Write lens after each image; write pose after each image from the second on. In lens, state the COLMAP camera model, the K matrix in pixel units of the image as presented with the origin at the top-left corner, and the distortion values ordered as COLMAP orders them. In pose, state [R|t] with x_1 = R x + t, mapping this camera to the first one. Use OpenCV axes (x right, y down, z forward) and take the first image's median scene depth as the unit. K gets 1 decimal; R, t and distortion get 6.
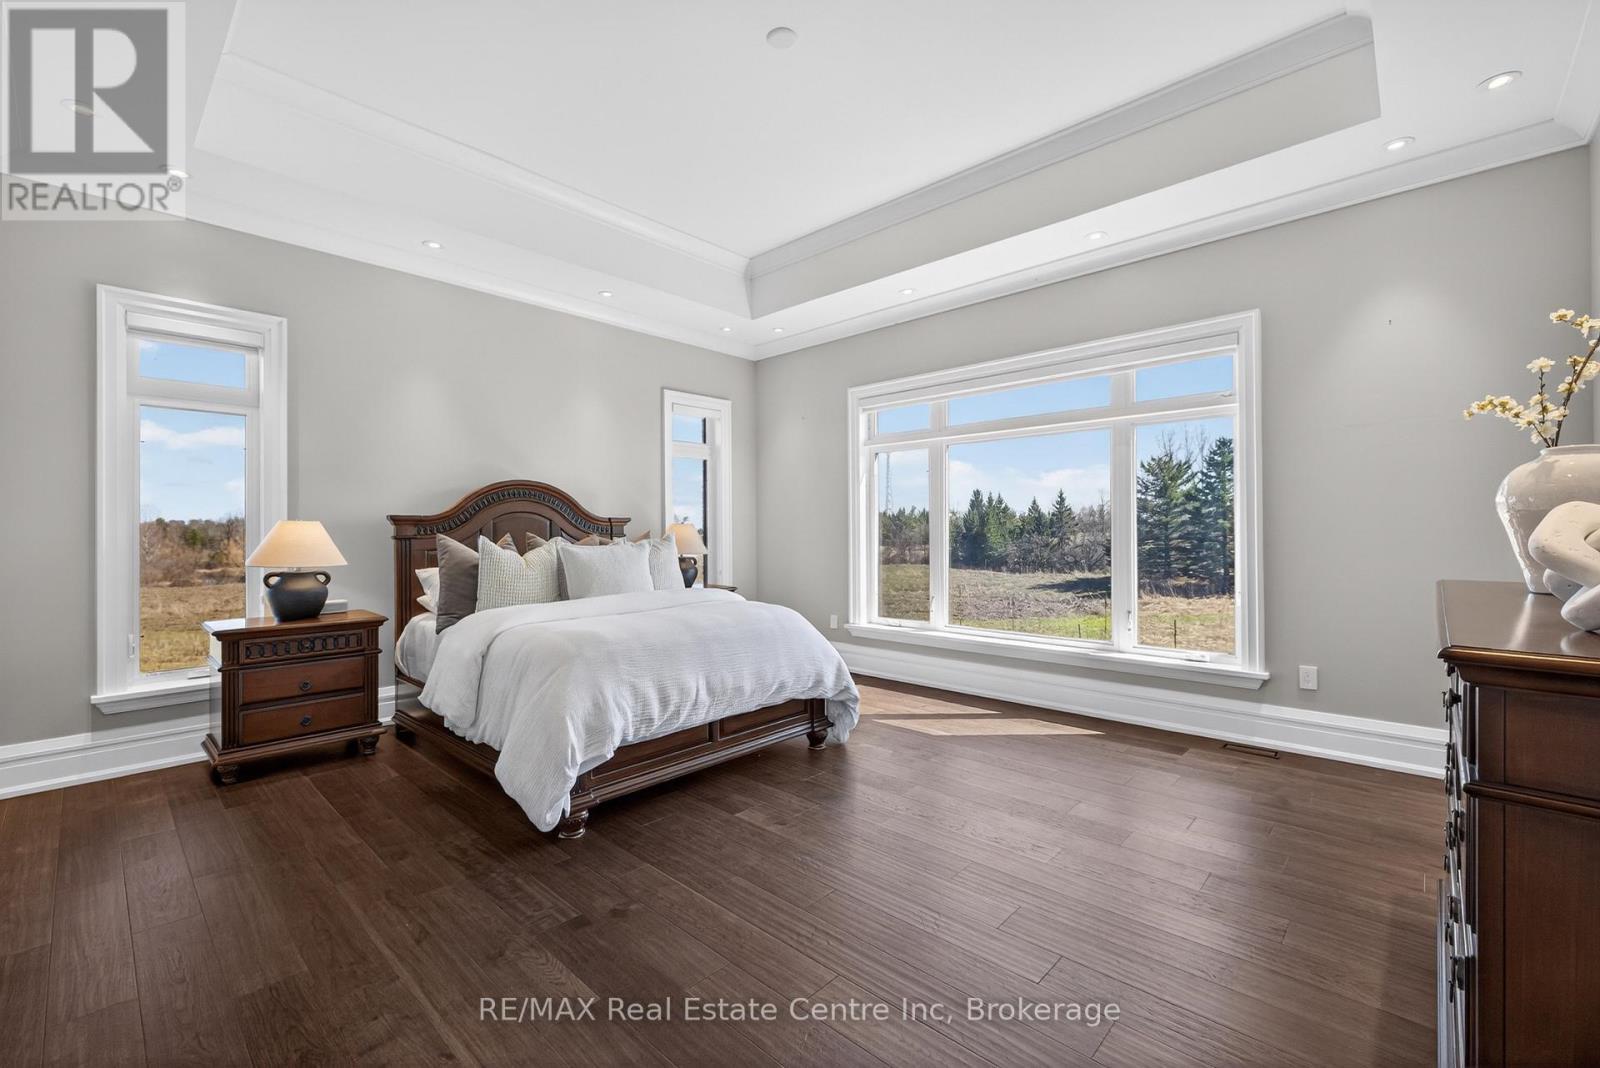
lens RADIAL K [[667.8, 0, 798.3], [0, 667.8, 534.0], [0, 0, 1]] dist [0.017670, 0.000057]
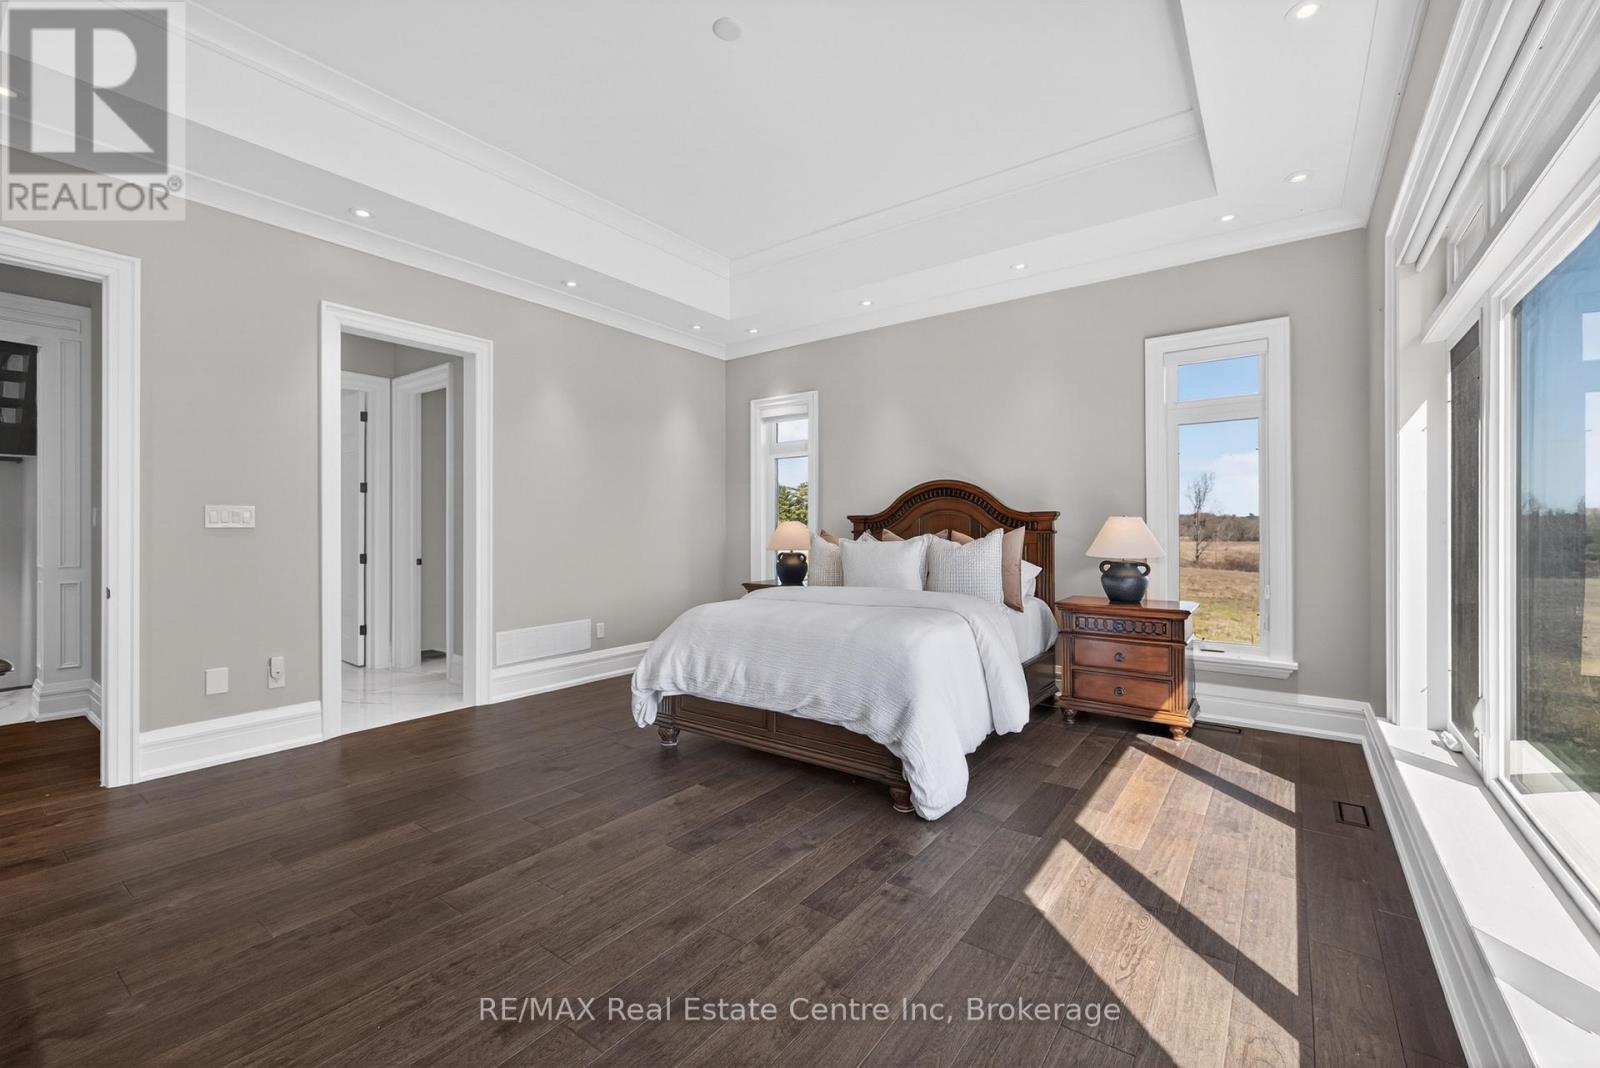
lens RADIAL K [[667.8, 0, 802.5], [0, 667.8, 530.6], [0, 0, 1]] dist [0.017670, 0.000057]
pose [[0.130922, 0.007151, -0.991367, 0.736033], [-0.002279, 0.999974, 0.006912, -0.007017], [0.991390, 0.001355, 0.130935, 0.737647]]
